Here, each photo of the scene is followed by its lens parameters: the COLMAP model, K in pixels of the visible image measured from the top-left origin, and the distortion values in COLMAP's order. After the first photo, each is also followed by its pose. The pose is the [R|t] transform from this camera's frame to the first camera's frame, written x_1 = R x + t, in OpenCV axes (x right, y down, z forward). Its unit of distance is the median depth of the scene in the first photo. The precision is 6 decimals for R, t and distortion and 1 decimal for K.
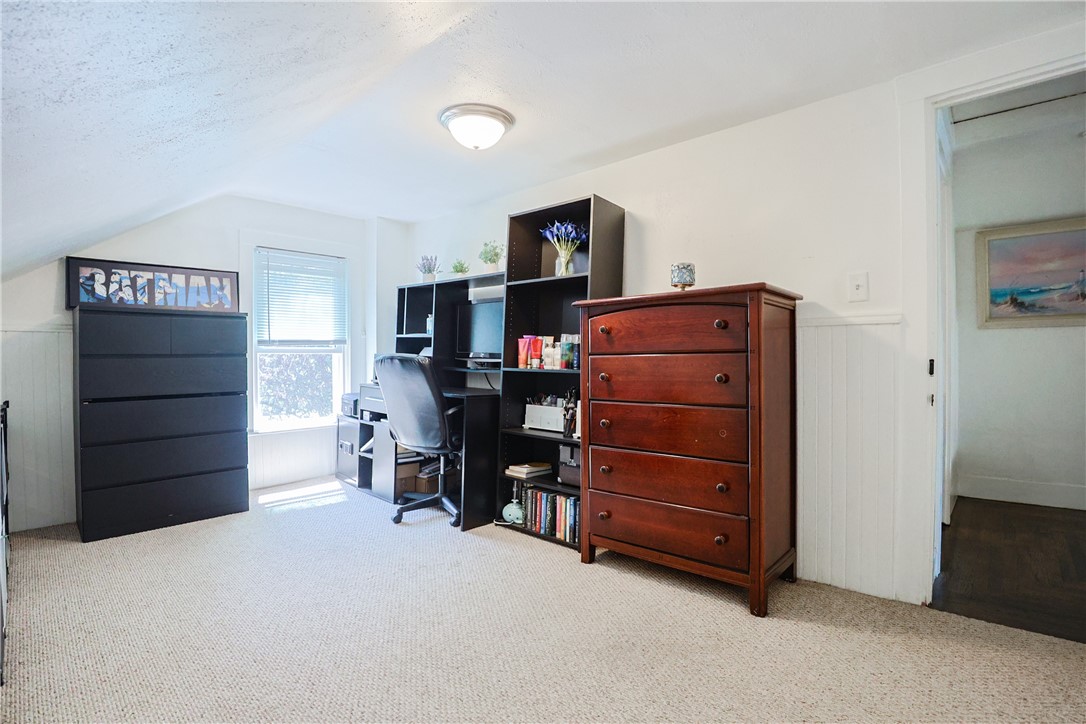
lens RADIAL K [[533.6, 0, 544.3], [0, 533.6, 358.4], [0, 0, 1]] dist [-0.024915, -0.000768]
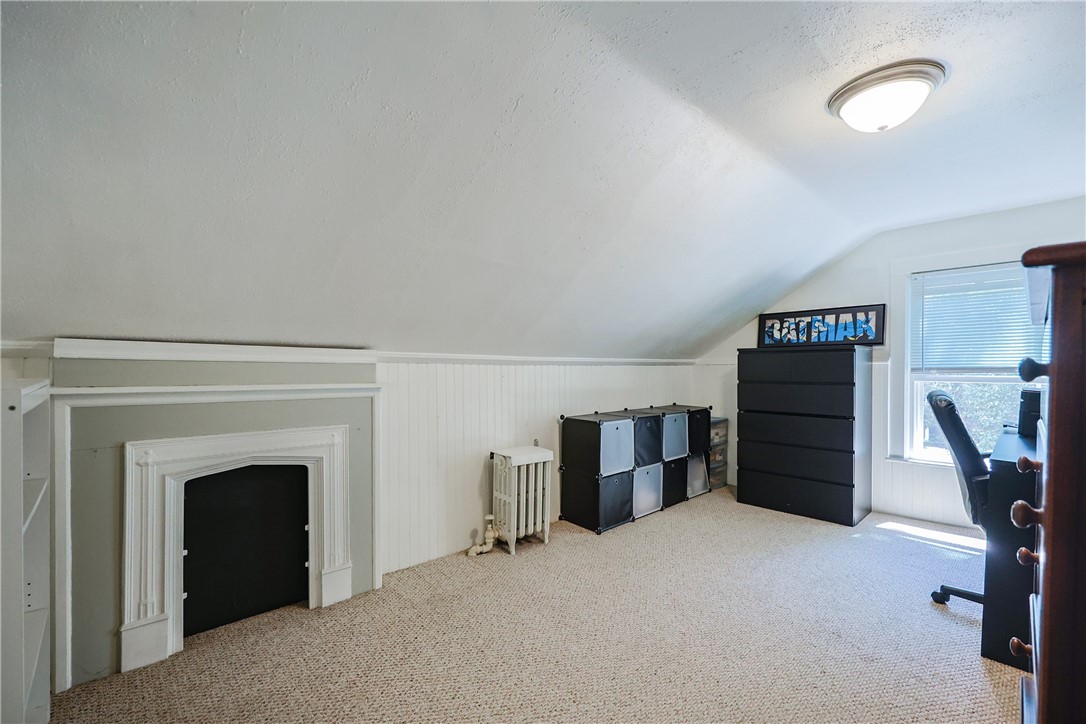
lens RADIAL K [[472.3, 0, 542.6], [0, 472.3, 365.7], [0, 0, 1]] dist [-0.002446, 0.000286]
pose [[-0.084750, 0.004021, -0.996394, 0.463677], [-0.005431, 0.999975, 0.004497, -0.045009], [0.996387, 0.005793, -0.084726, 0.446619]]
